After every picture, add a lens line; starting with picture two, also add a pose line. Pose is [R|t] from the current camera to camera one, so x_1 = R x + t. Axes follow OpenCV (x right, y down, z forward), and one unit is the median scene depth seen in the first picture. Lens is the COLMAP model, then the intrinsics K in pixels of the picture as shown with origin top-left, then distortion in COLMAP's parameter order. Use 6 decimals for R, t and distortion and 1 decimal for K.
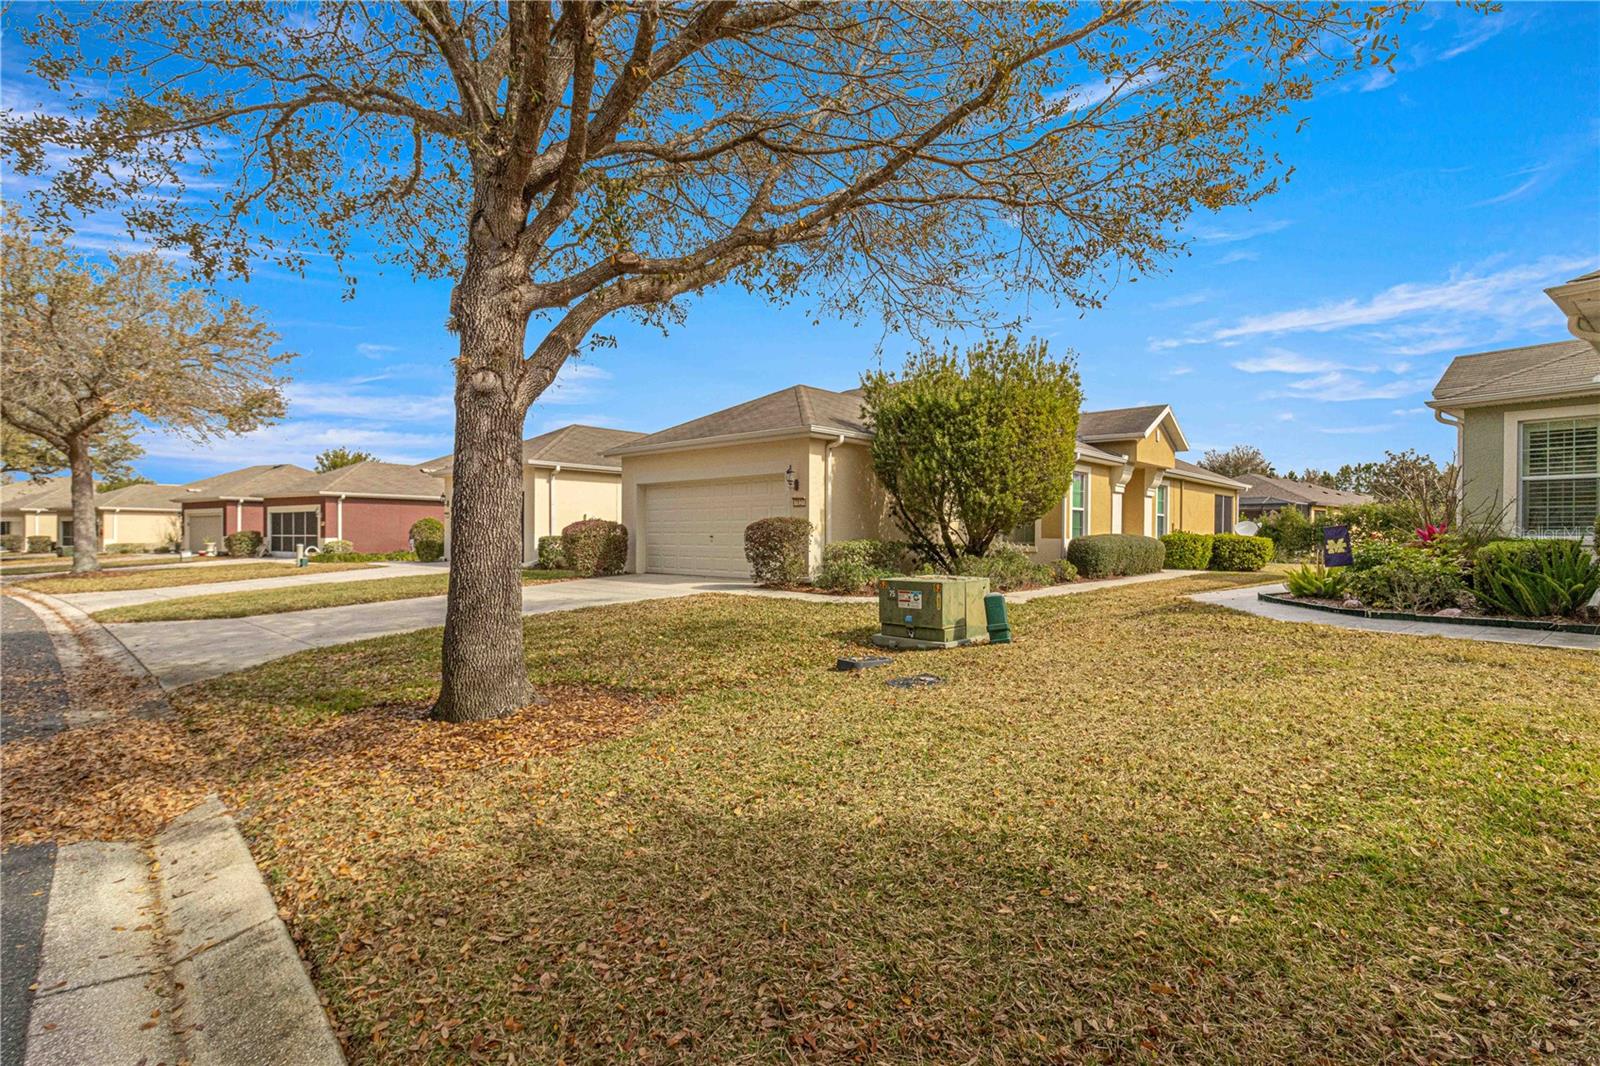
lens RADIAL K [[748.6, 0, 801.6], [0, 748.6, 539.3], [0, 0, 1]] dist [0.000143, -0.000086]
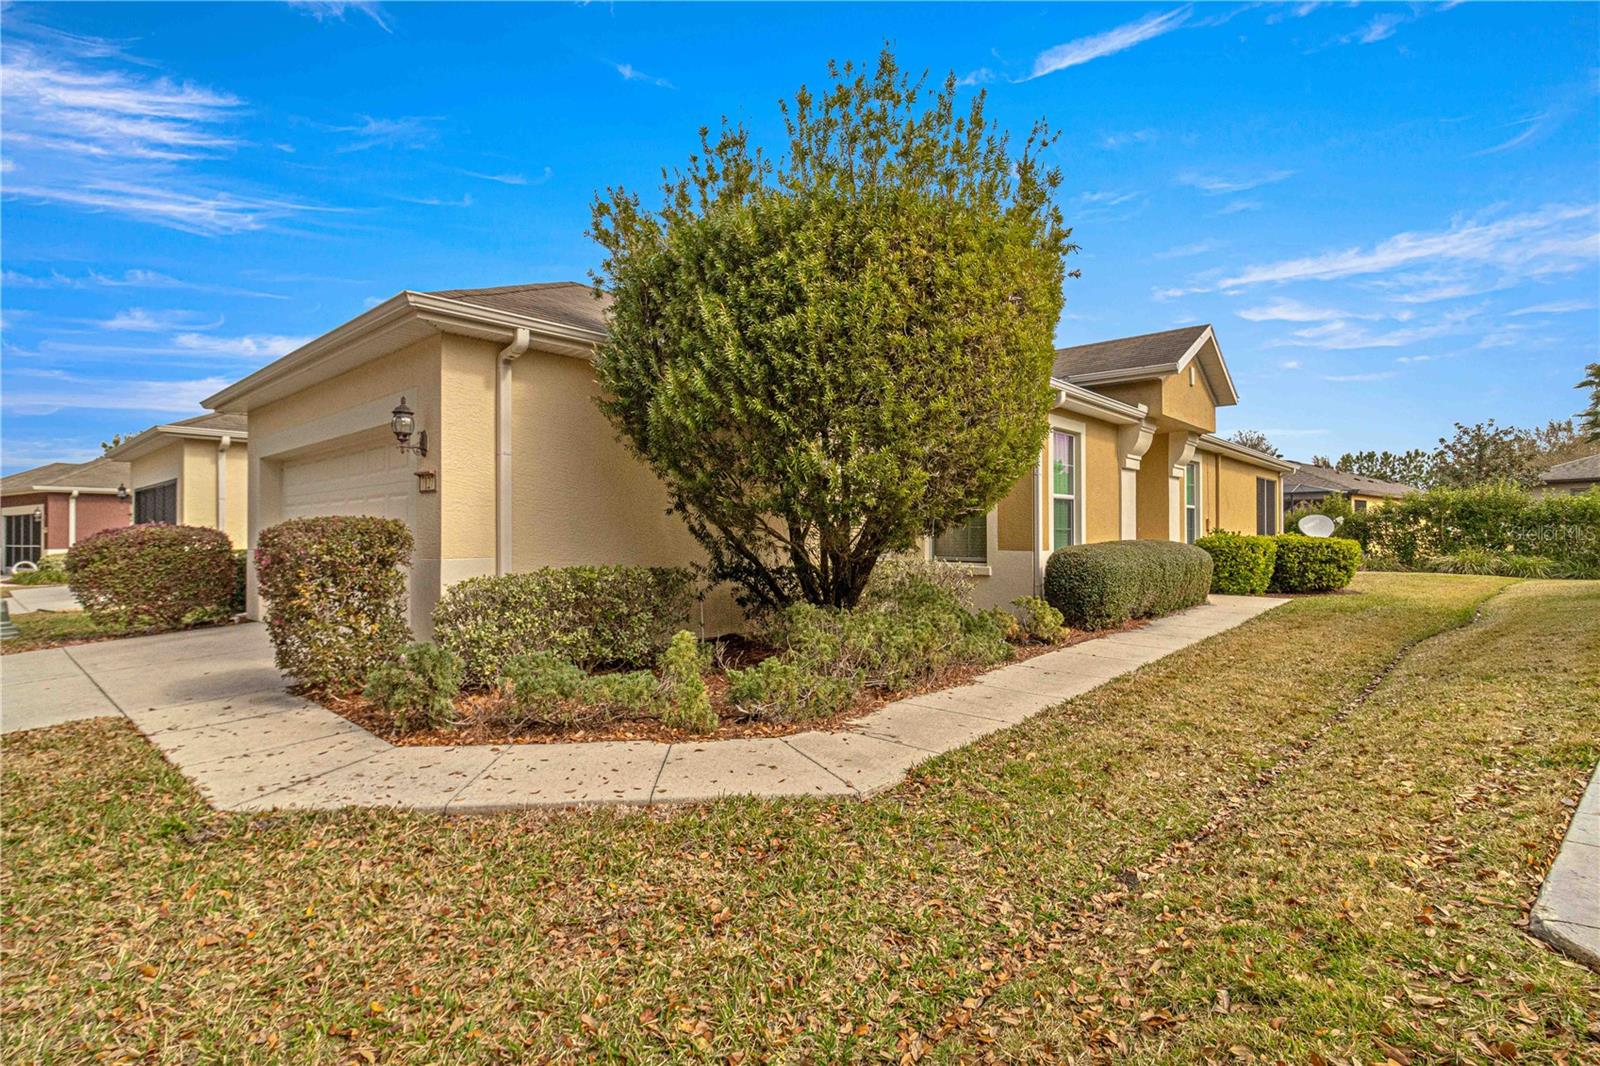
lens RADIAL K [[752.1, 0, 795.6], [0, 752.1, 525.5], [0, 0, 1]] dist [0.002227, 0.001764]
pose [[0.999900, -0.009851, 0.010158, 0.164693], [0.009998, 0.999845, -0.014514, -0.012629], [-0.010013, 0.014614, 0.999843, 0.444113]]
